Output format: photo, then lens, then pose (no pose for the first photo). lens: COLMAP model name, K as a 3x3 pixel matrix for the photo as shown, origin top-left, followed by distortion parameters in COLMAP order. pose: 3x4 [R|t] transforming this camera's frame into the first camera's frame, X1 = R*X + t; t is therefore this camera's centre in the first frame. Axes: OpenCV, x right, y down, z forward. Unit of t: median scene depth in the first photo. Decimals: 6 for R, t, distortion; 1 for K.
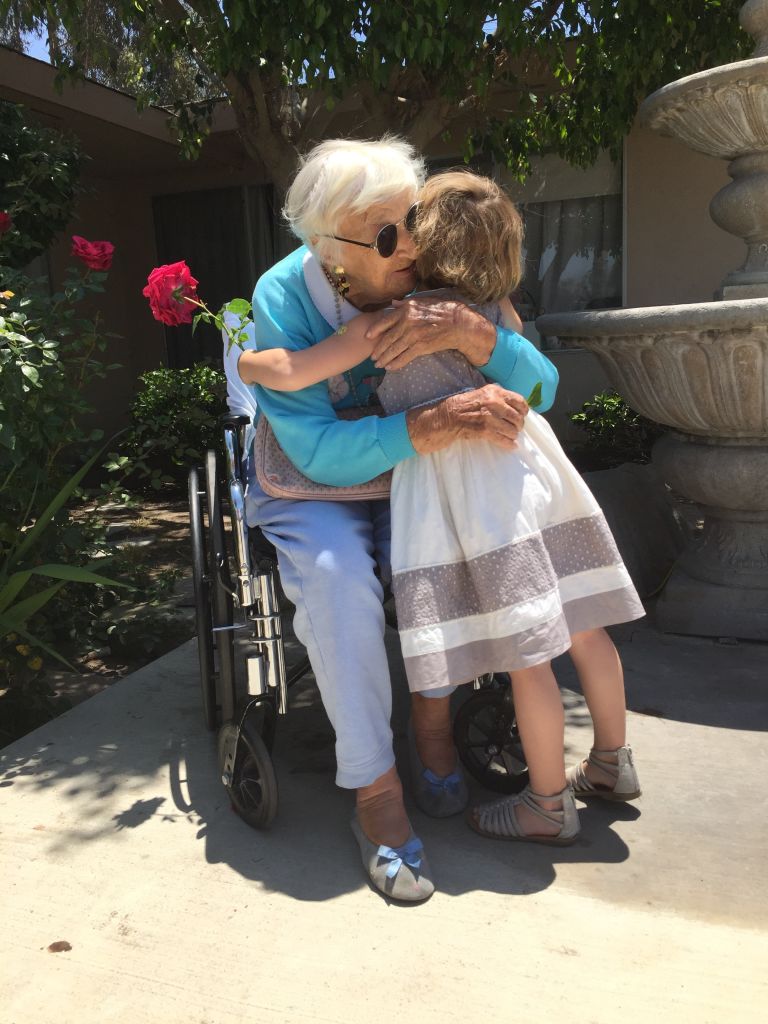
lens RADIAL K [[859.0, 0, 384.0], [0, 859.0, 512.0], [0, 0, 1]] dist [0.053829, -0.087358]
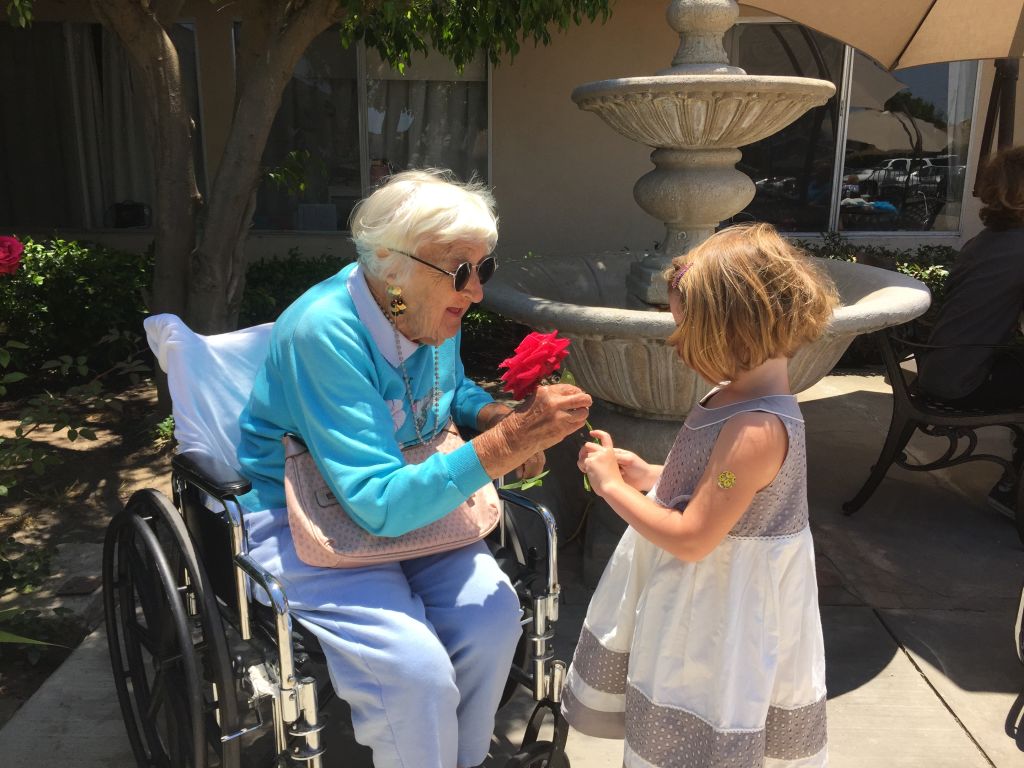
lens RADIAL K [[859.0, 0, 512.0], [0, 859.0, 384.0], [0, 0, 1]] dist [0.053829, -0.087358]
pose [[0.942445, -0.021580, 0.333665, -0.106575], [0.006317, 0.998886, 0.046761, -0.149564], [-0.334303, -0.041961, 0.941531, 0.048089]]
